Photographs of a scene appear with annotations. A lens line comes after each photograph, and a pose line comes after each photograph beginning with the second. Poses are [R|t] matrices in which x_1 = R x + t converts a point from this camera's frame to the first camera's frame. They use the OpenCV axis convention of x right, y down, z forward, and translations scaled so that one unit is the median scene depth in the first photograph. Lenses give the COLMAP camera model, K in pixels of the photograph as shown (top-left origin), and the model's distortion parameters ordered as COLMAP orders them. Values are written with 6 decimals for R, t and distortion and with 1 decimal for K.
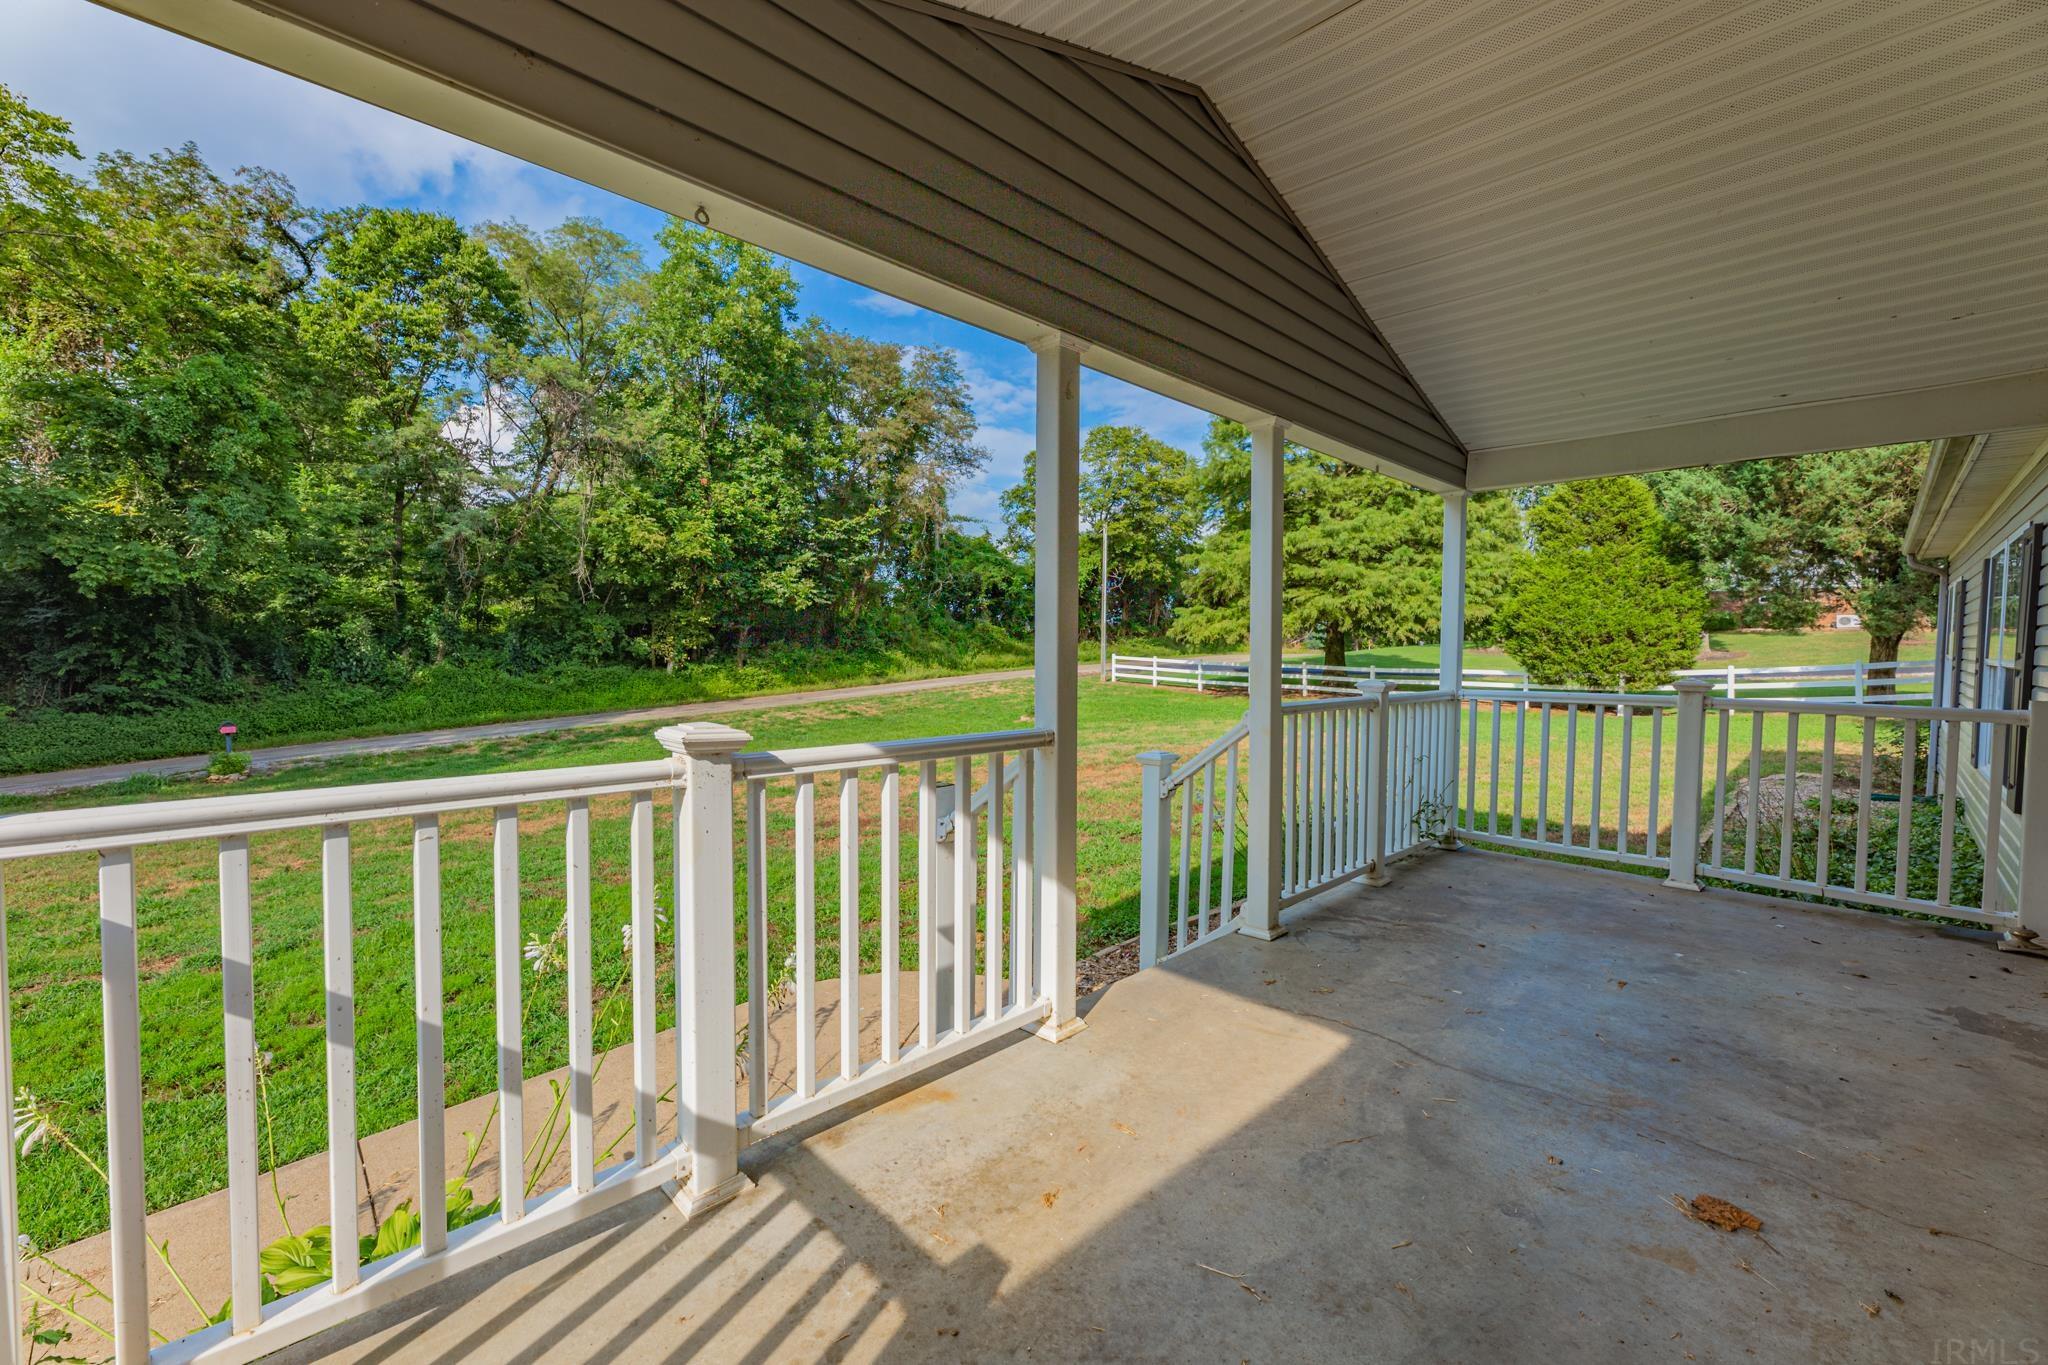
lens RADIAL K [[824.3, 0, 1001.5], [0, 824.3, 677.1], [0, 0, 1]] dist [0.001800, 0.000316]
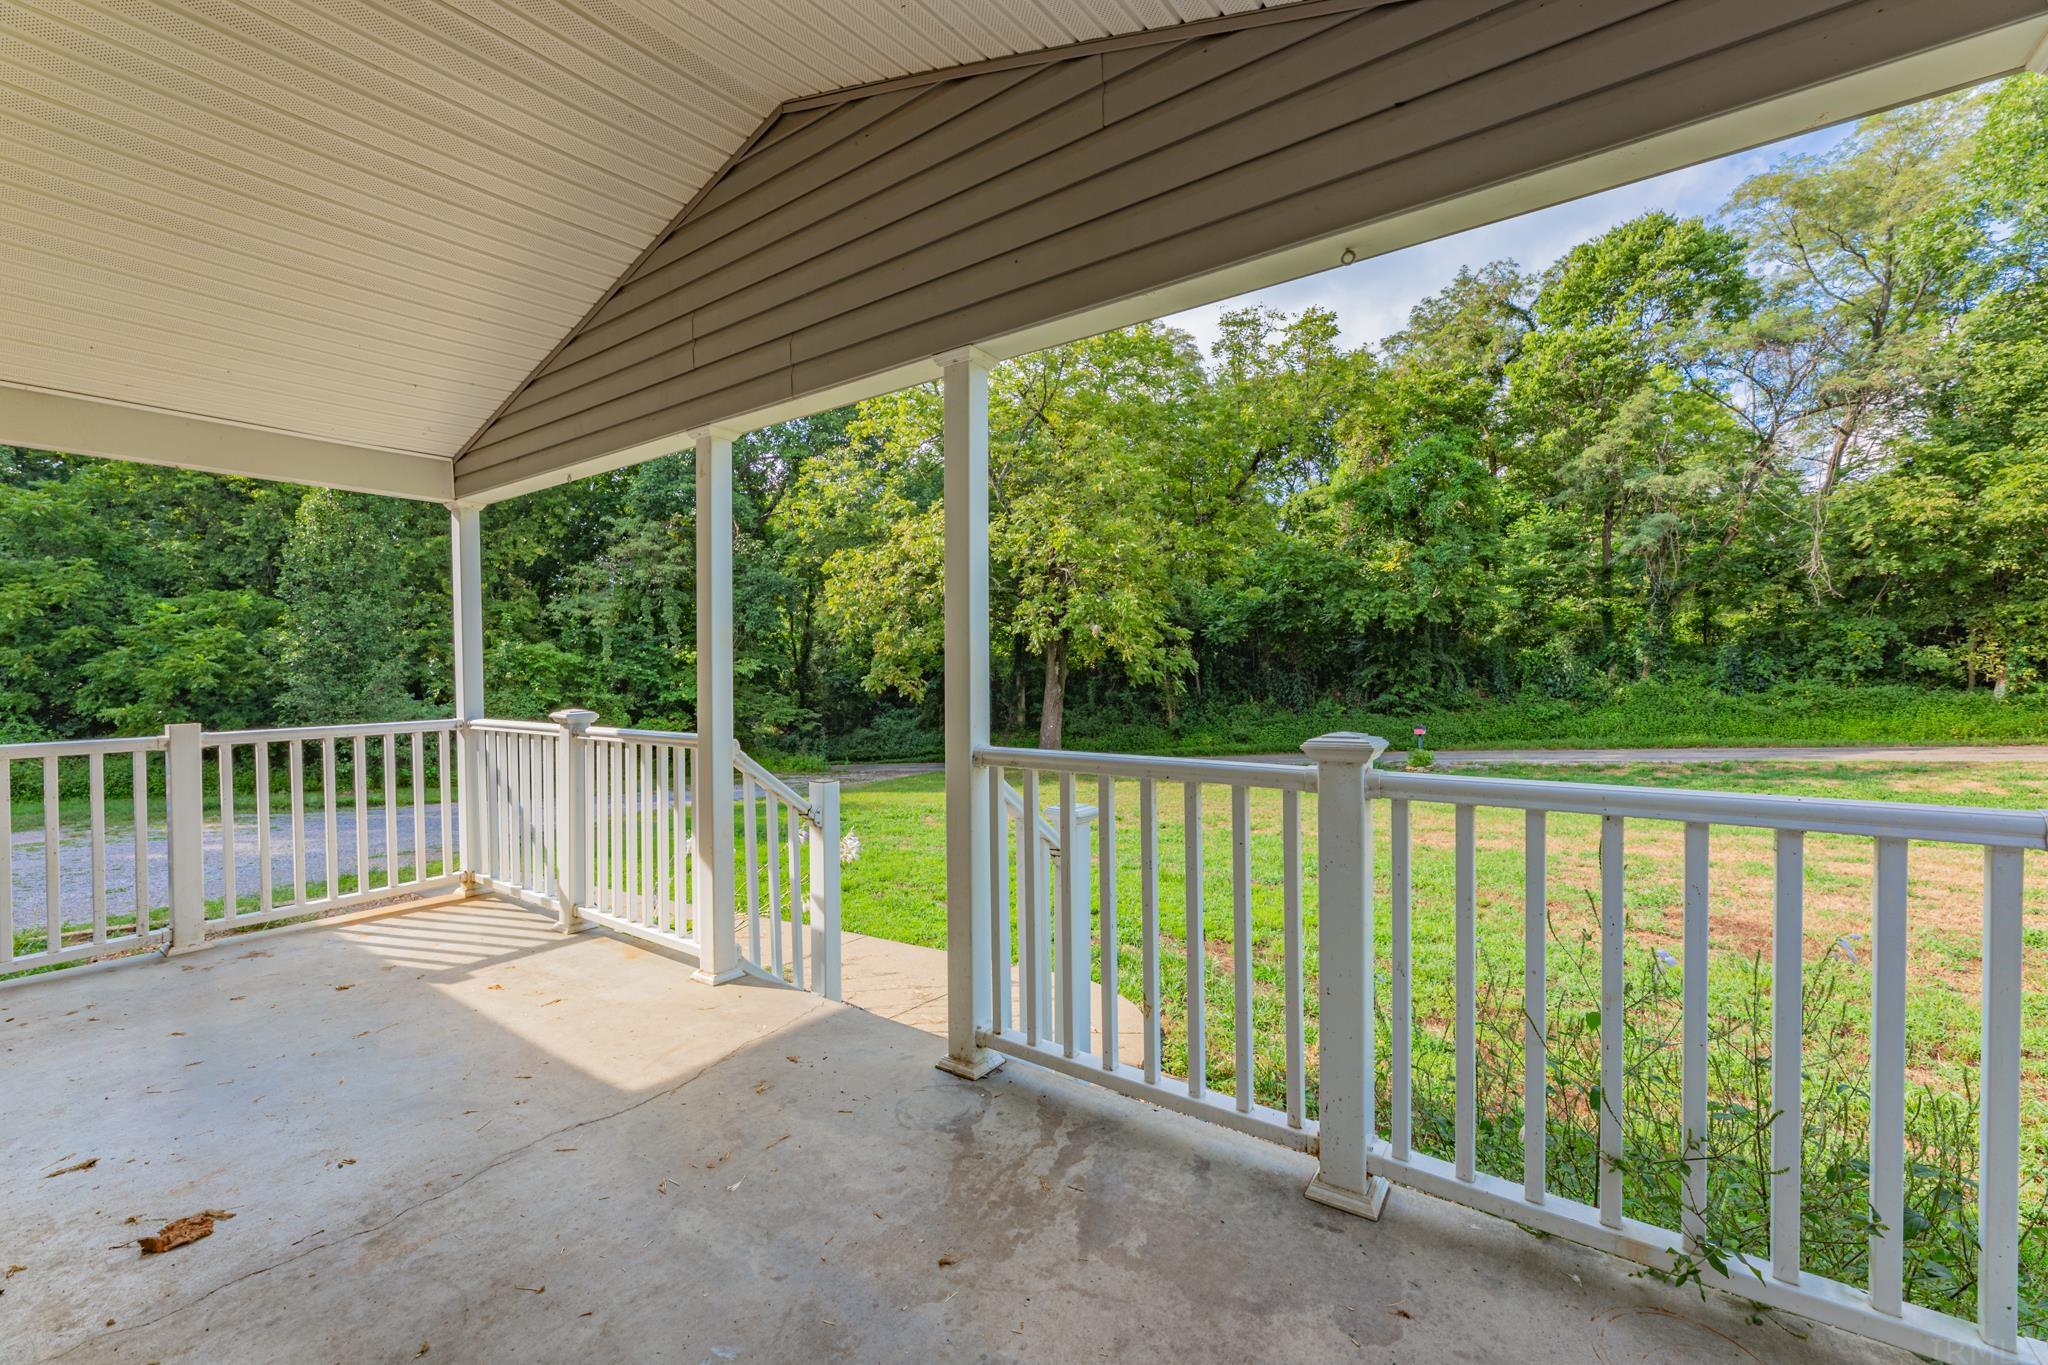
lens RADIAL K [[824.5, 0, 1024.0], [0, 824.5, 682.5], [0, 0, 1]] dist [0.002723, 0.000335]
pose [[0.194972, 0.009509, -0.980763, 0.129447], [-0.021789, 0.999748, 0.005361, -0.003673], [0.980567, 0.020325, 0.195130, 0.112776]]
